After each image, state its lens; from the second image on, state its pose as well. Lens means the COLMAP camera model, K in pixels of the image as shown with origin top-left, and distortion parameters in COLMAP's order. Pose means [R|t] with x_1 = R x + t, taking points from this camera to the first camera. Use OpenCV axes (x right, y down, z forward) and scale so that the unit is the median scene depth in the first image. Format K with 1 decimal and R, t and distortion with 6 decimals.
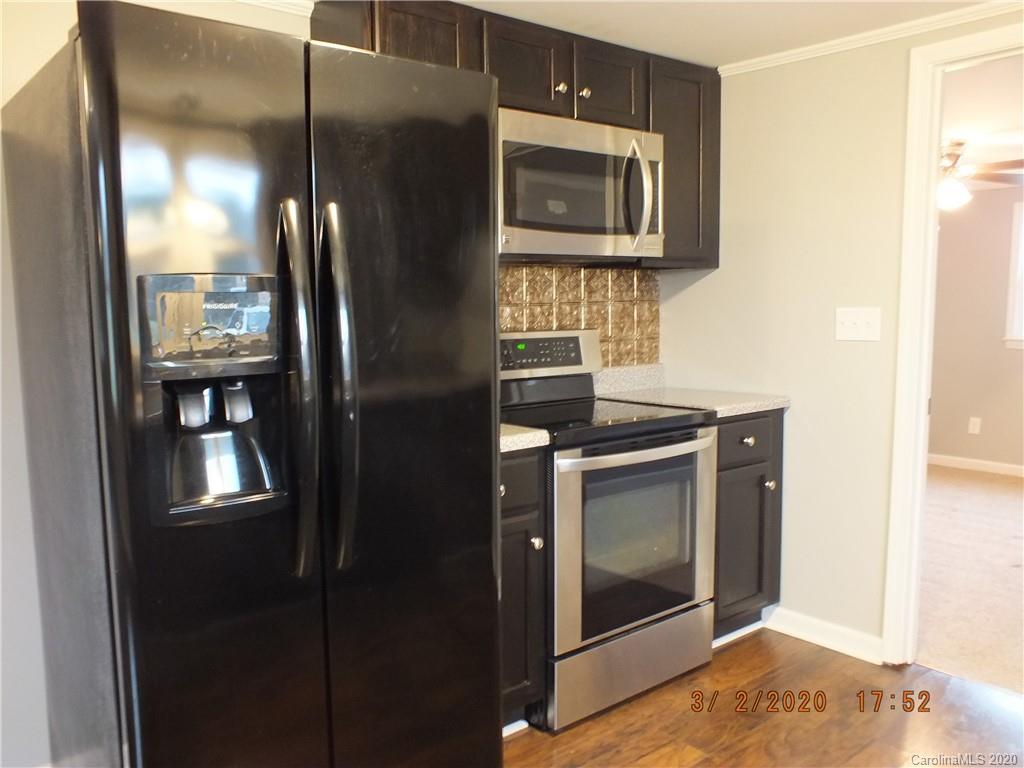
lens RADIAL K [[858.1, 0, 512.5], [0, 858.1, 388.1], [0, 0, 1]] dist [-0.038967, 0.012053]
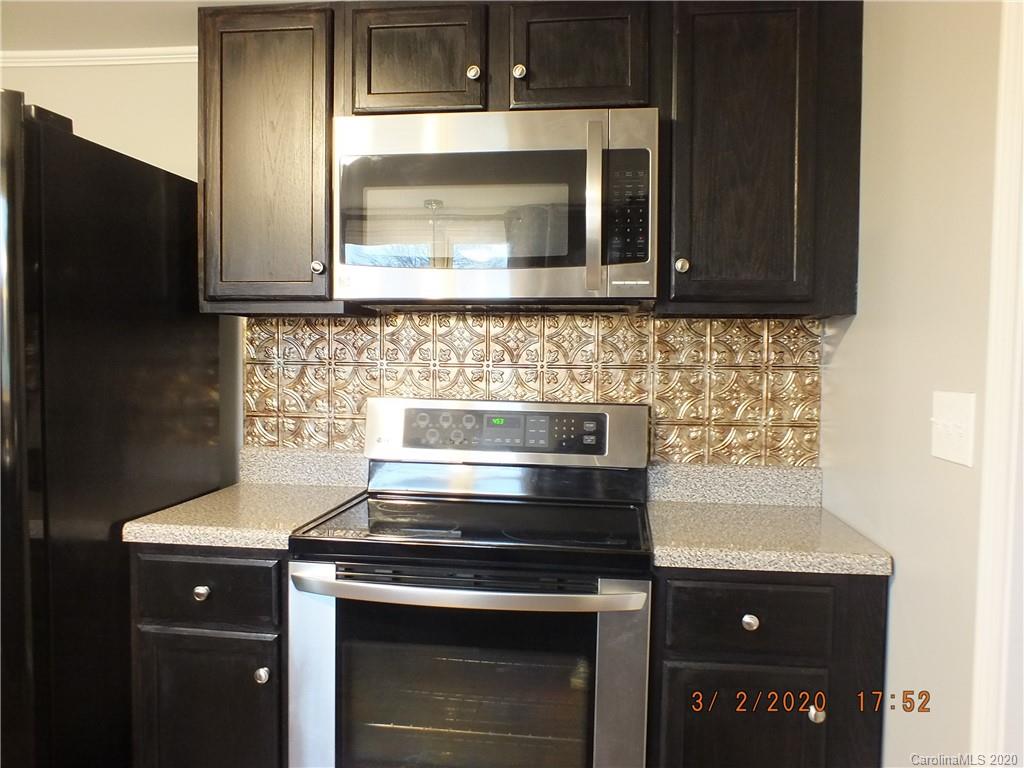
lens RADIAL K [[858.1, 0, 511.1], [0, 858.1, 385.7], [0, 0, 1]] dist [-0.038967, 0.012053]
pose [[0.686927, 0.047090, -0.725199, 0.504833], [-0.097413, 0.994859, -0.027672, -0.053585], [0.720168, 0.089653, 0.687983, 0.438288]]
